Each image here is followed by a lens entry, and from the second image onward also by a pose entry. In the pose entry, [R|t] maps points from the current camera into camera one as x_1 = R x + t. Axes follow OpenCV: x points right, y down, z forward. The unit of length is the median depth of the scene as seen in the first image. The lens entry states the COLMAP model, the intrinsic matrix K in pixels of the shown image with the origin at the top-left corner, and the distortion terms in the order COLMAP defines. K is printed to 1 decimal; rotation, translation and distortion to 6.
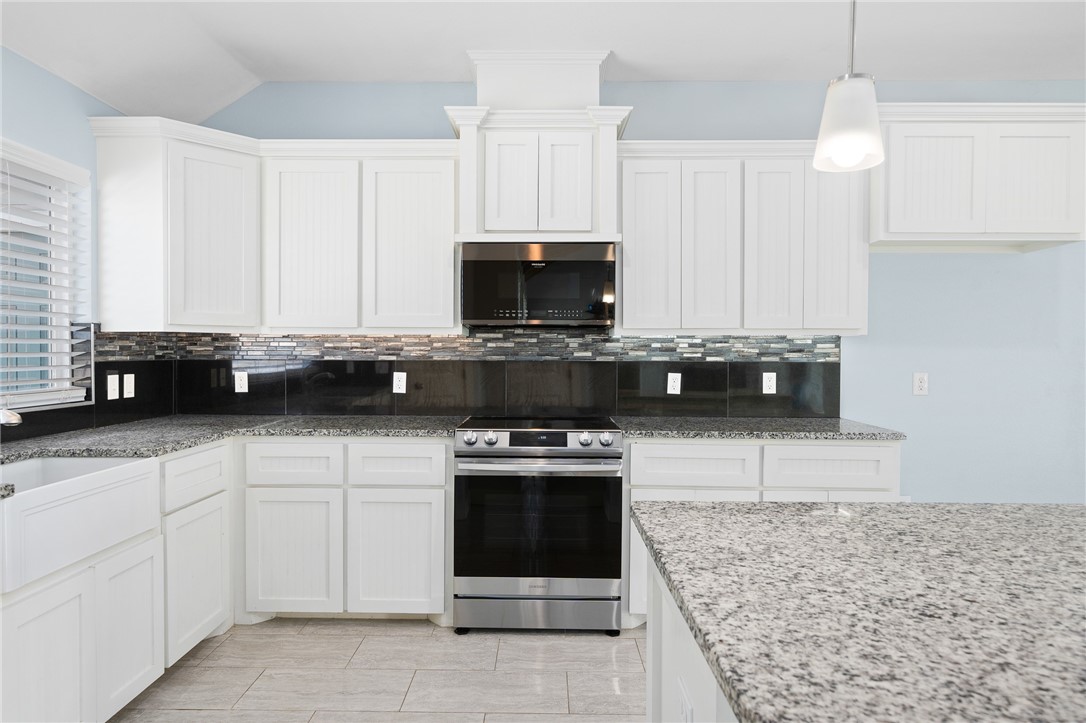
lens RADIAL K [[644.7, 0, 535.6], [0, 644.7, 358.7], [0, 0, 1]] dist [0.000981, 0.001319]
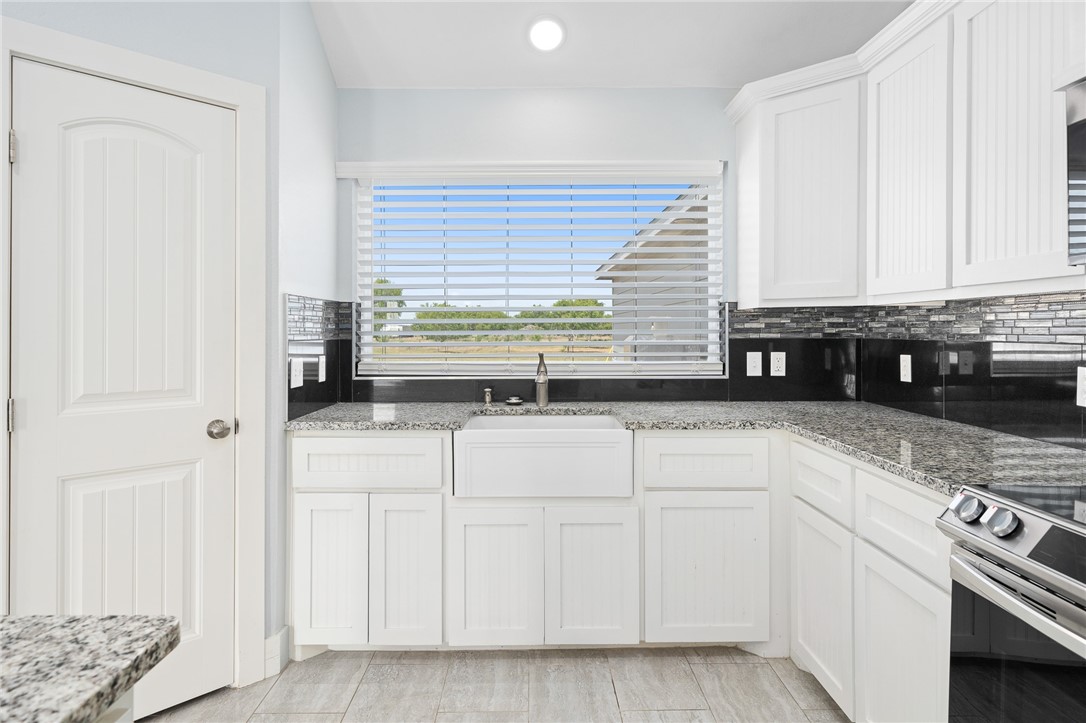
lens RADIAL K [[638.7, 0, 547.1], [0, 638.7, 330.4], [0, 0, 1]] dist [0.006265, -0.000524]
pose [[0.027115, -0.001350, -0.999631, 0.303253], [-0.011473, 0.999933, -0.001662, -0.003033], [0.999566, 0.011514, 0.027098, 0.578190]]
